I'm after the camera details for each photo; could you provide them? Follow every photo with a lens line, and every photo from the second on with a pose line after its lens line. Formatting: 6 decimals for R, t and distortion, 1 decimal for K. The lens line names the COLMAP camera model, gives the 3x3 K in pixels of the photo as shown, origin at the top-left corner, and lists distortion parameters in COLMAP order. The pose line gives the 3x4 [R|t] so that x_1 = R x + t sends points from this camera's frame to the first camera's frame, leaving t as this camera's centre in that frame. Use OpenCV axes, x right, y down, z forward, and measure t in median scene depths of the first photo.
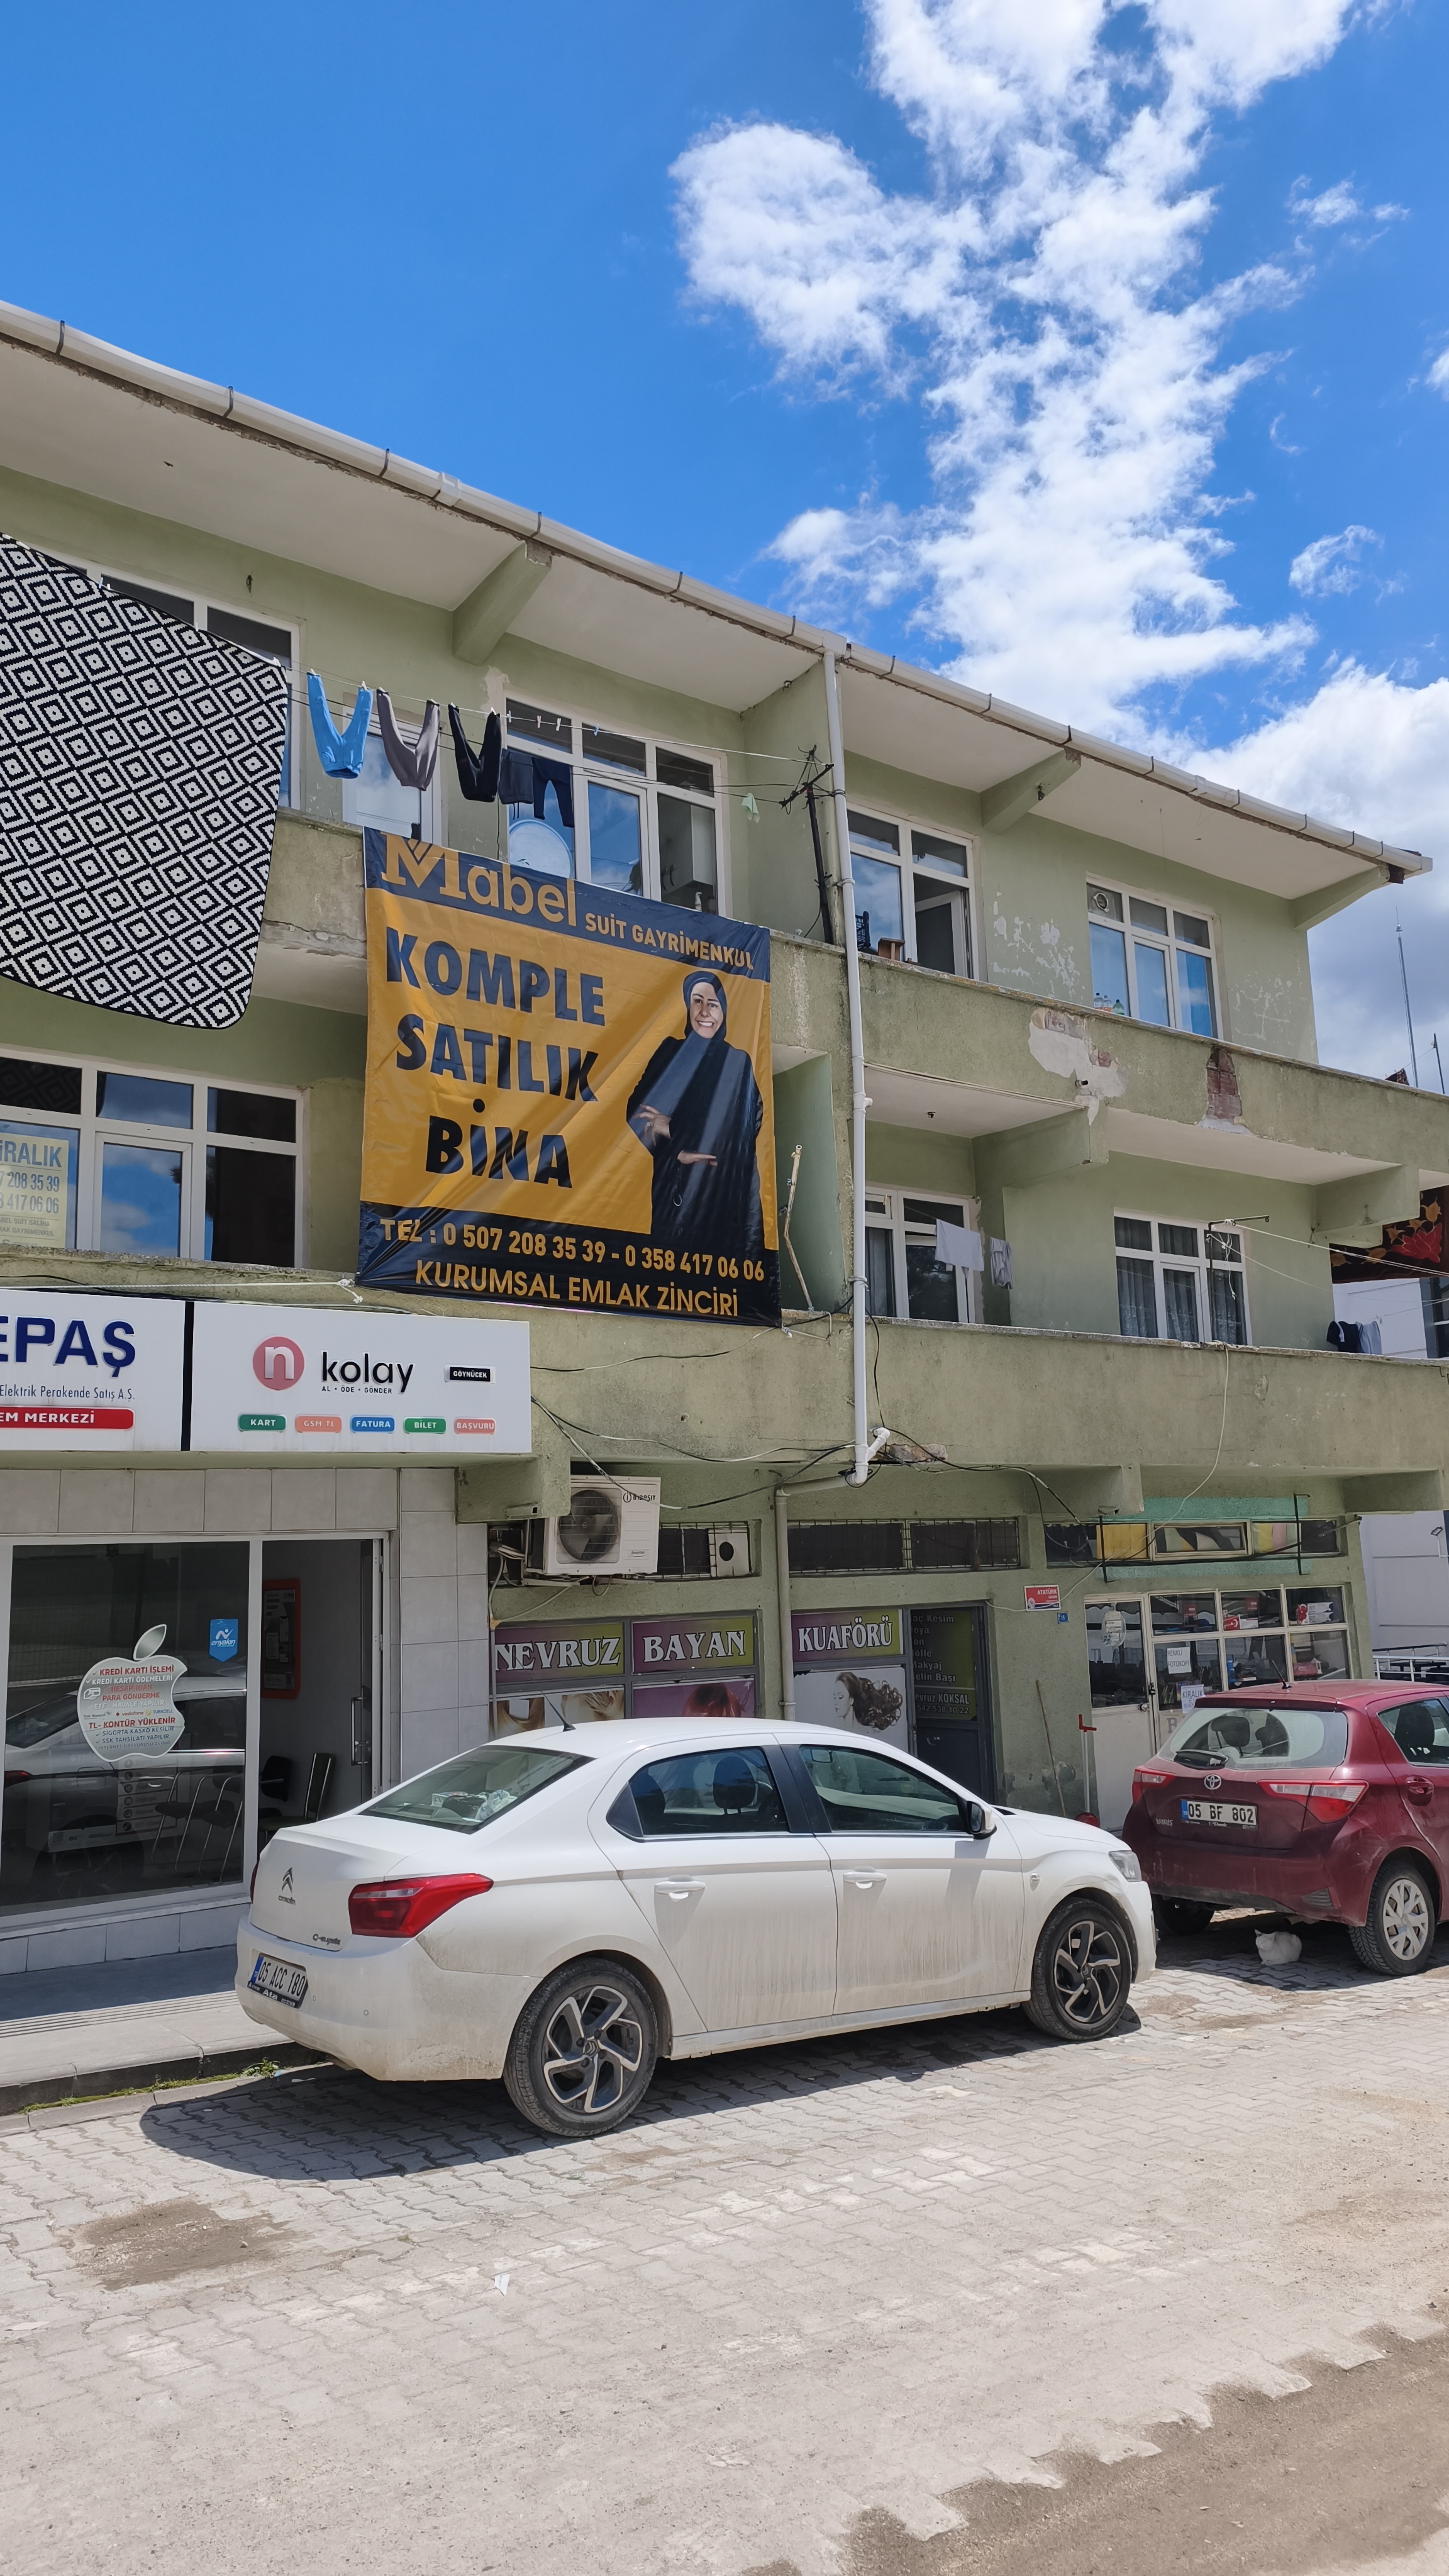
lens RADIAL K [[1716.8, 0, 724.5], [0, 1716.8, 1288.0], [0, 0, 1]] dist [0.053639, -0.085738]
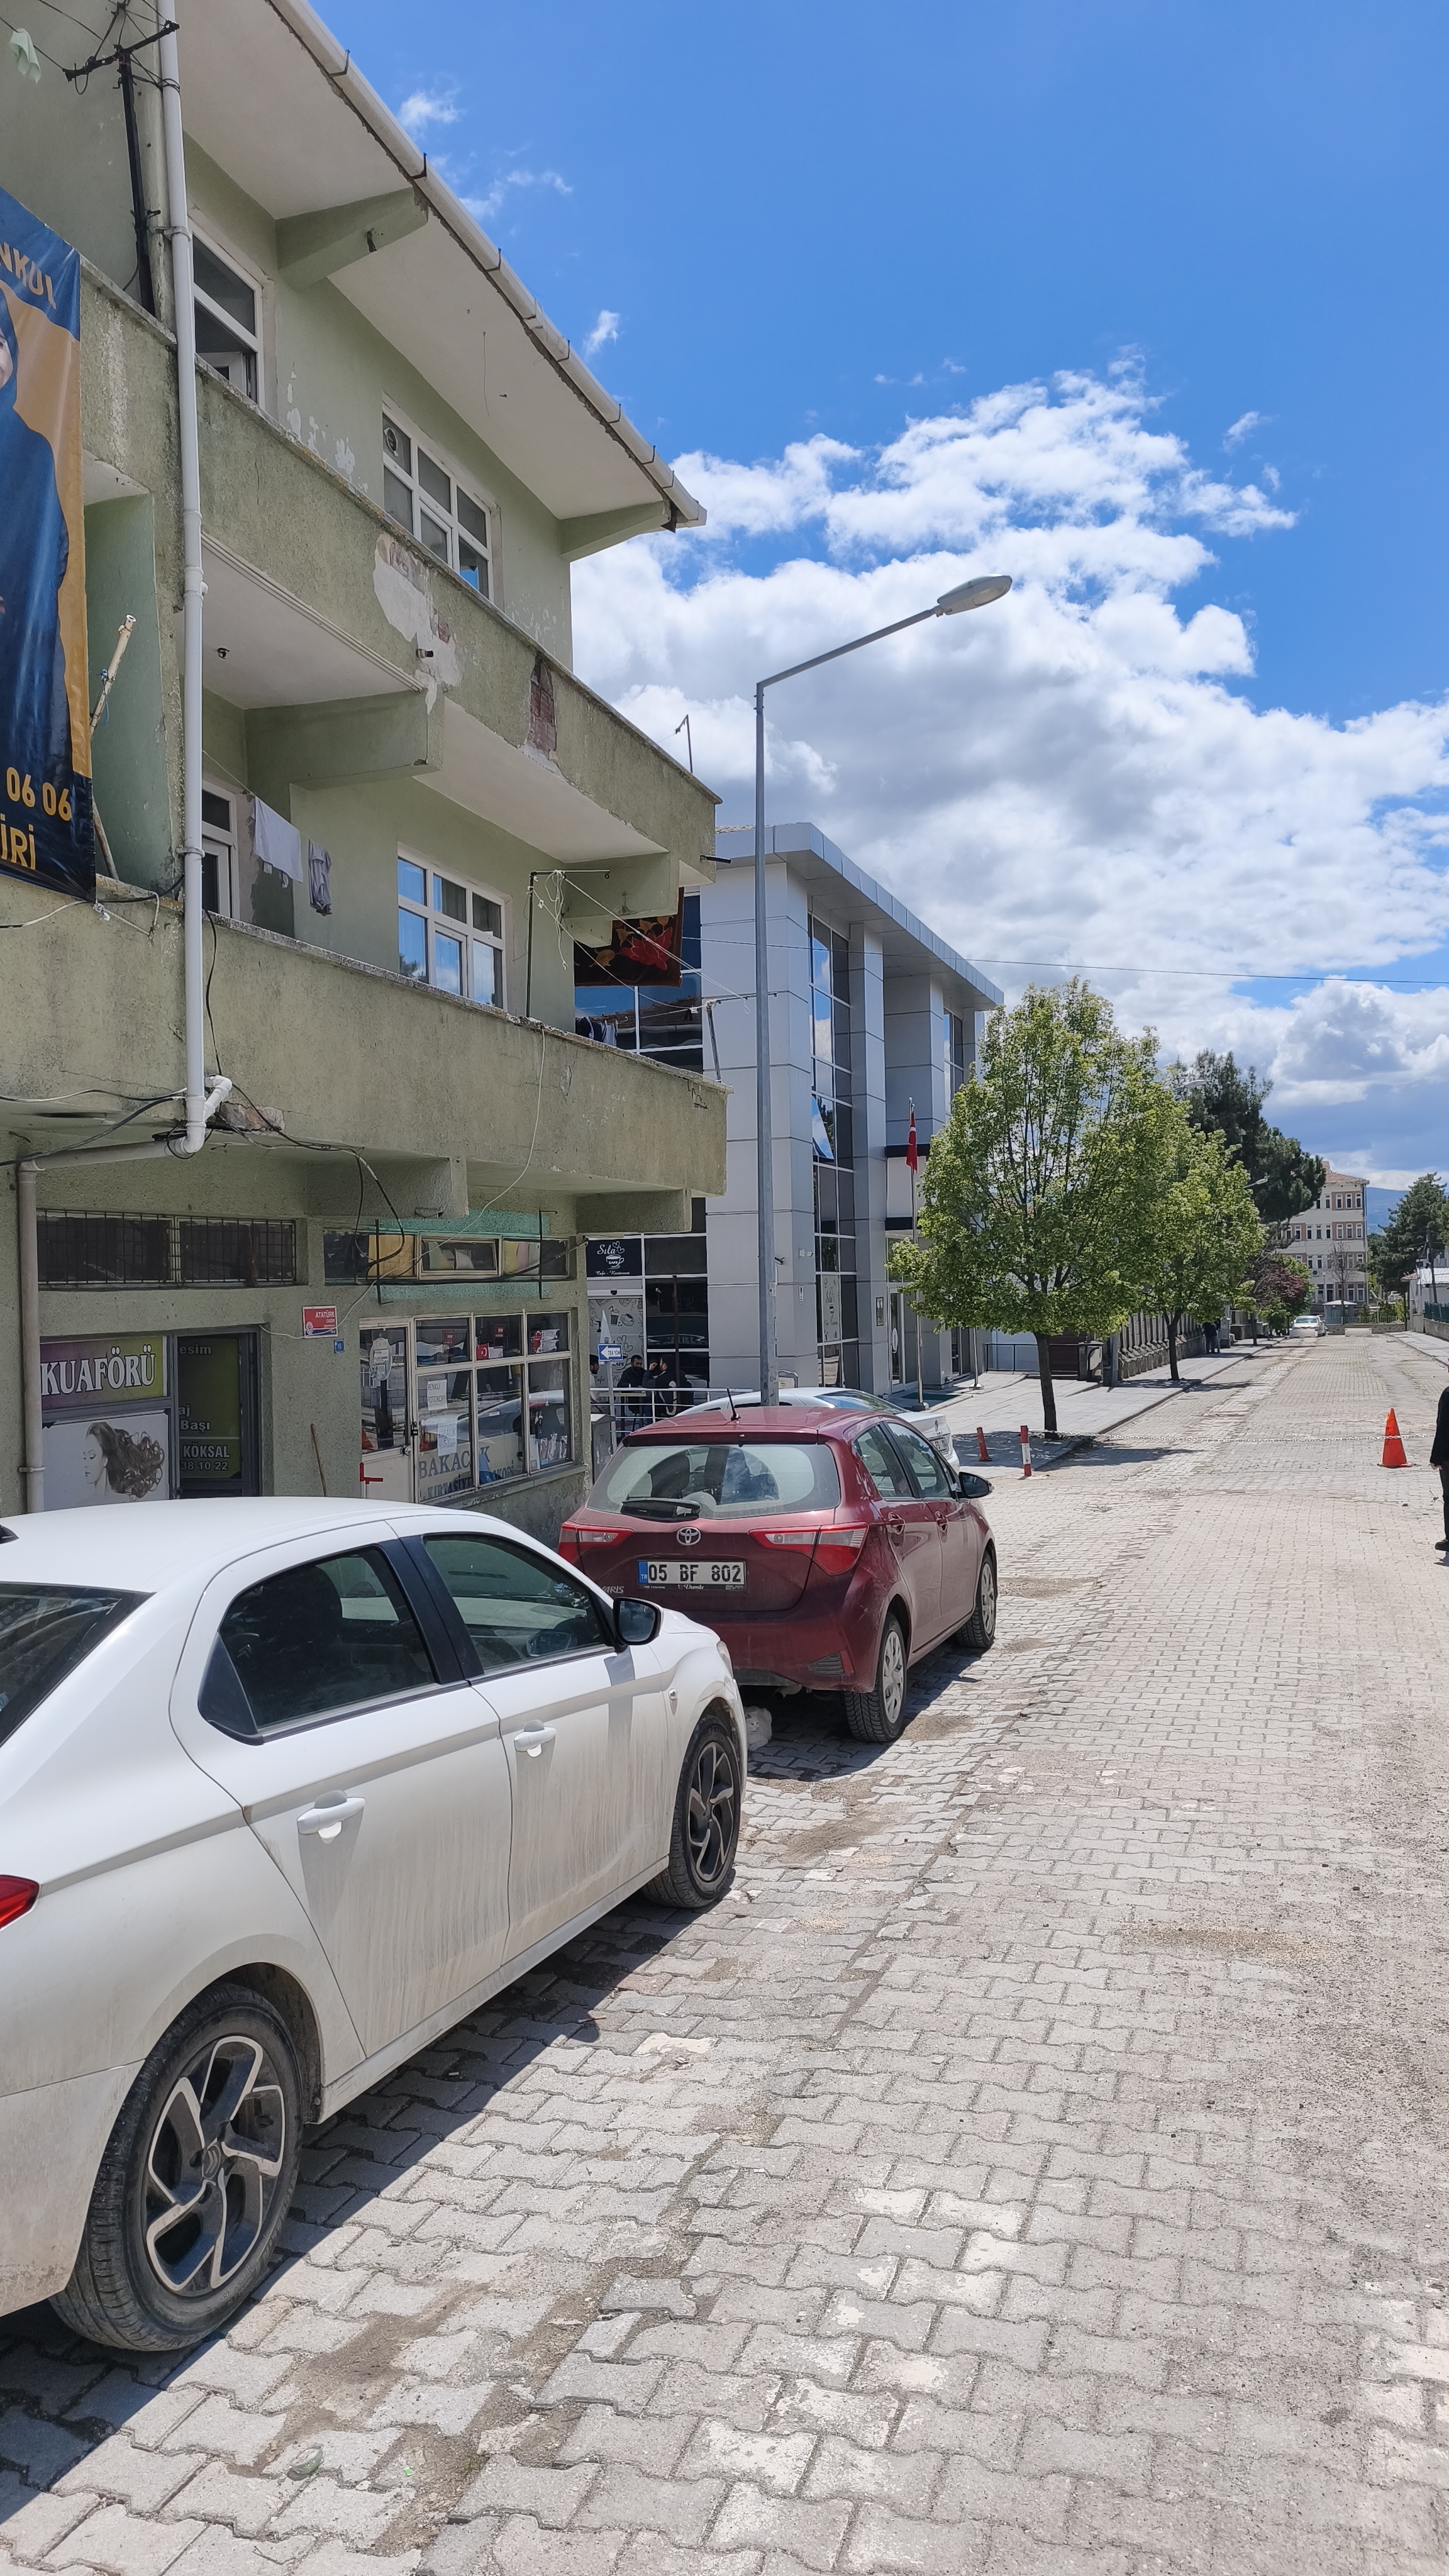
lens RADIAL K [[1716.0, 0, 696.7], [0, 1716.0, 1292.2], [0, 0, 1]] dist [0.033148, -0.037034]
pose [[0.825086, 0.010205, 0.564915, -0.144419], [-0.093595, 0.988492, 0.118844, 0.069590], [-0.557201, -0.150930, 0.816546, 0.324042]]
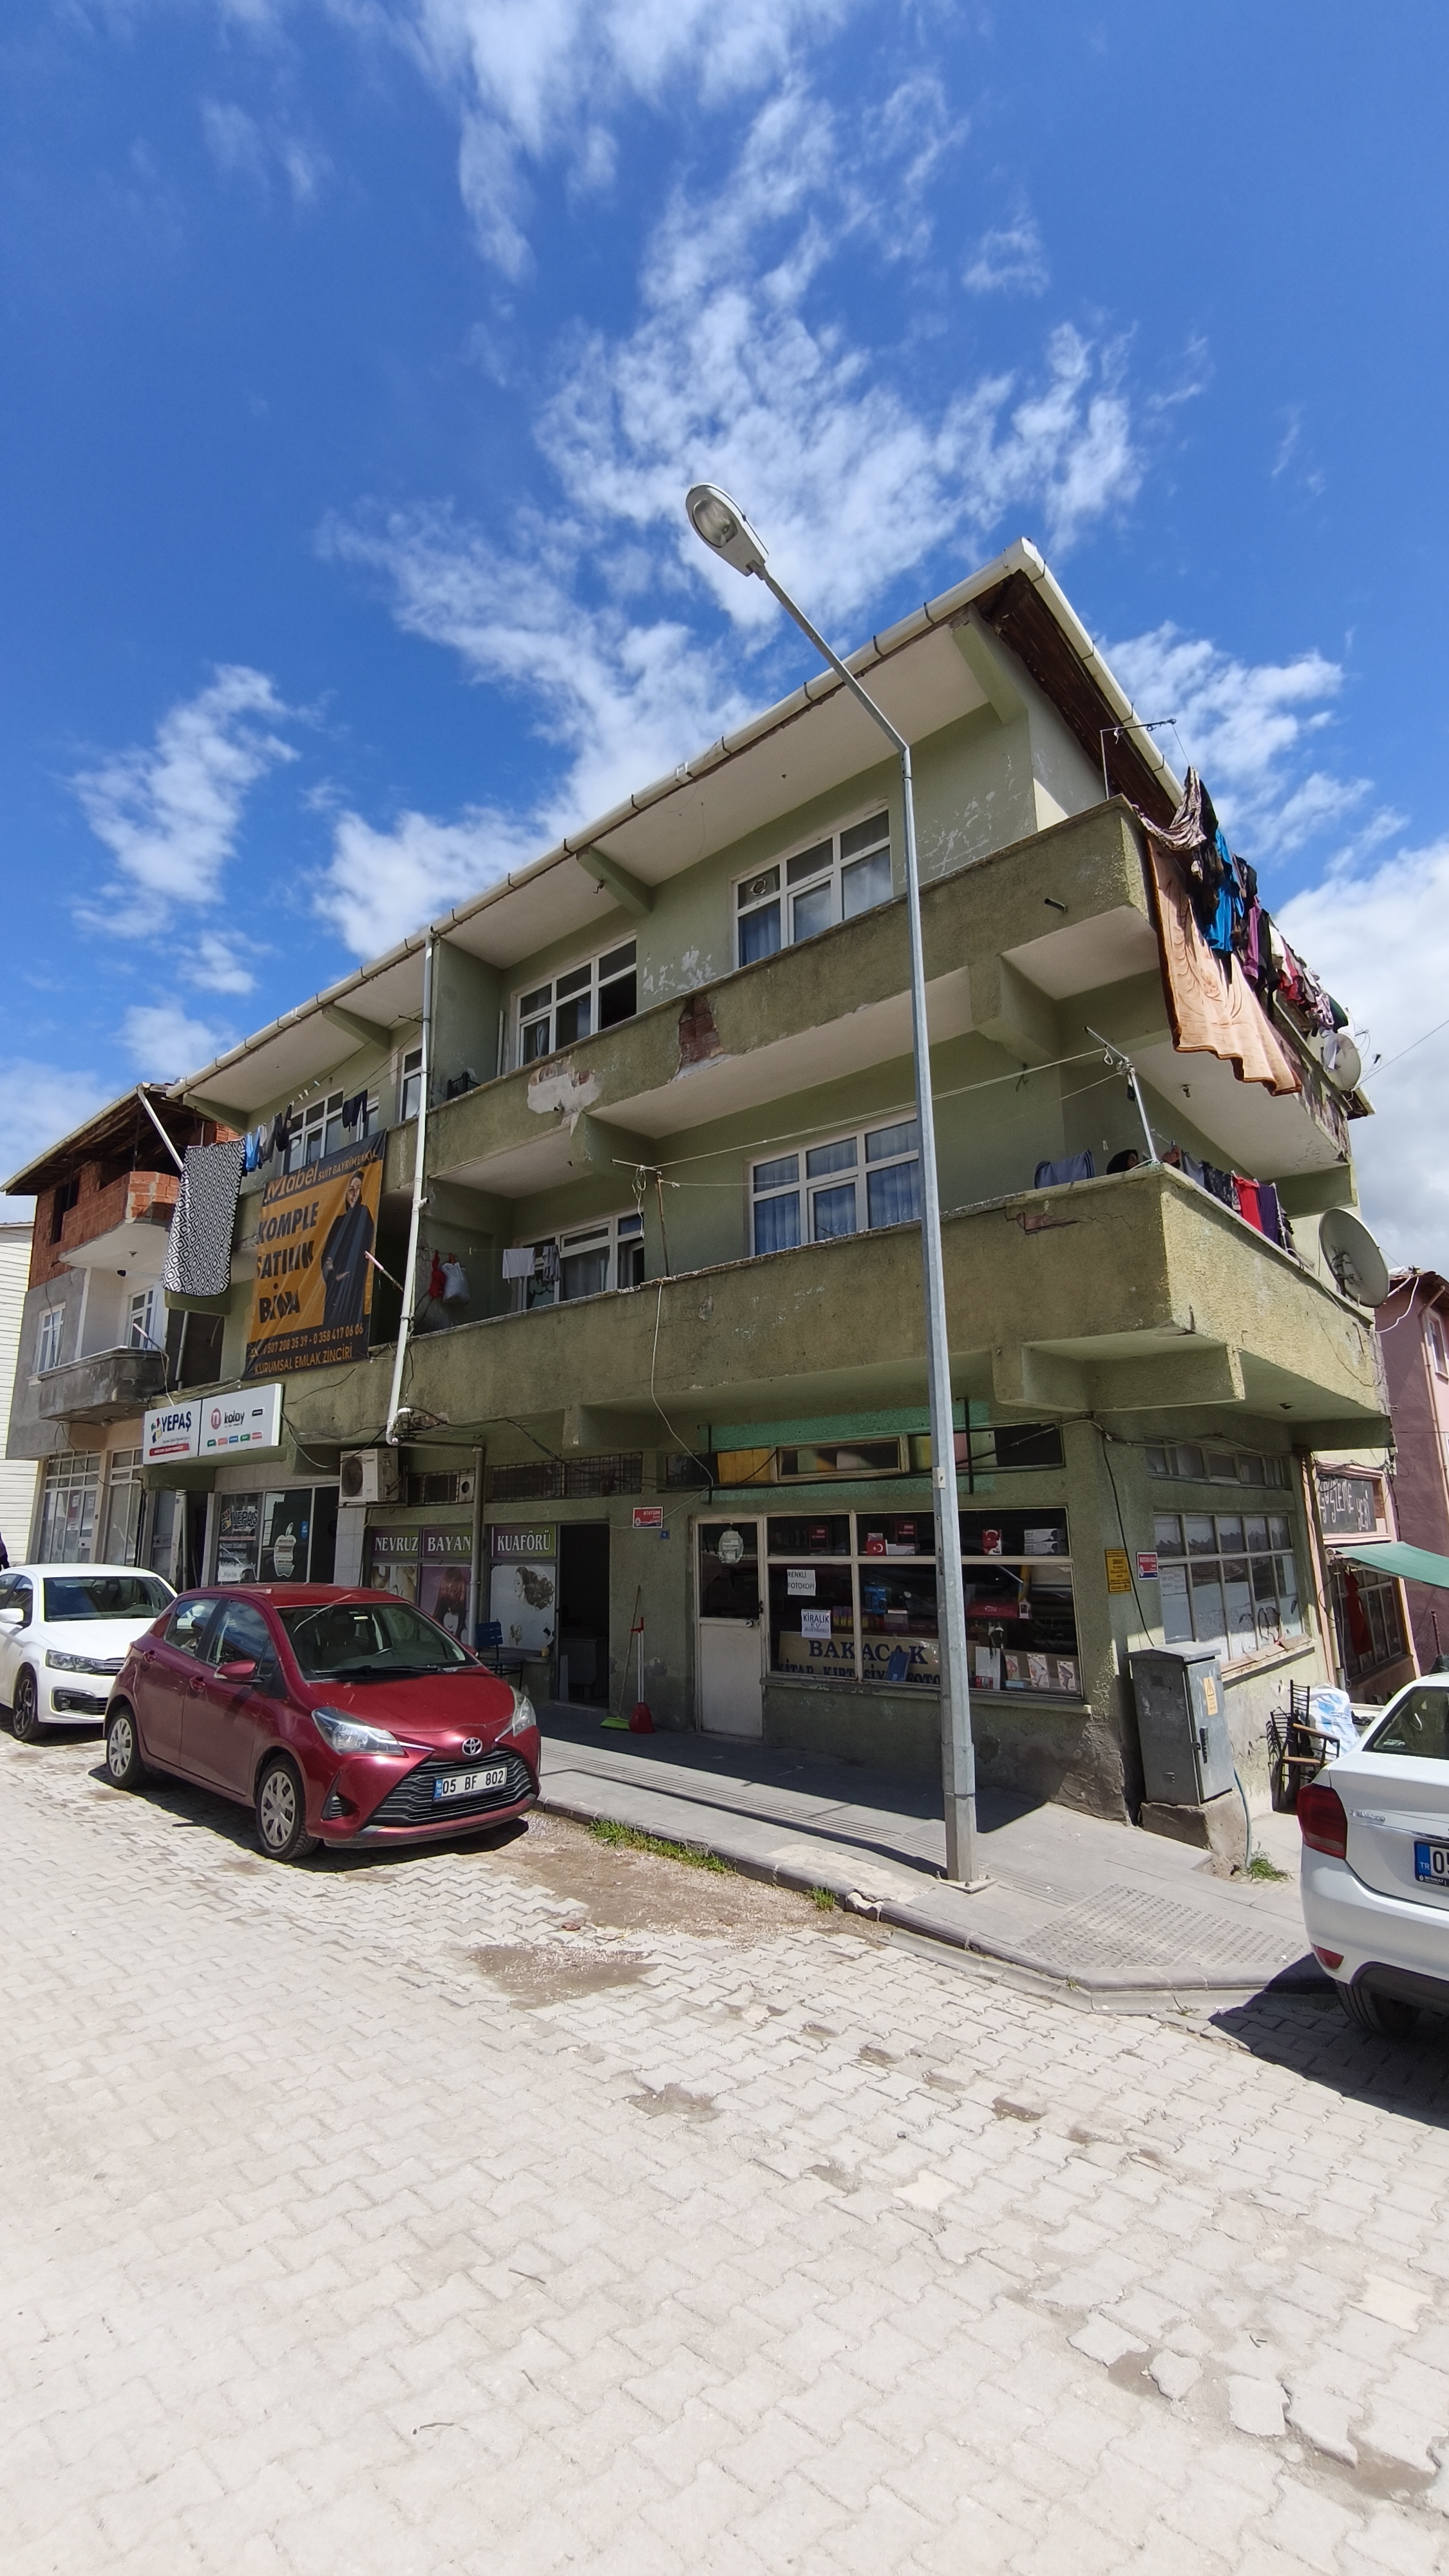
lens RADIAL K [[1085.4, 0, 722.3], [0, 1085.4, 1296.0], [0, 0, 1]] dist [-0.000925, 0.000656]
pose [[0.215610, -0.186936, -0.958419, 1.167370], [0.165556, 0.974293, -0.152789, 0.188192], [0.962343, -0.125729, 0.241016, 1.089341]]
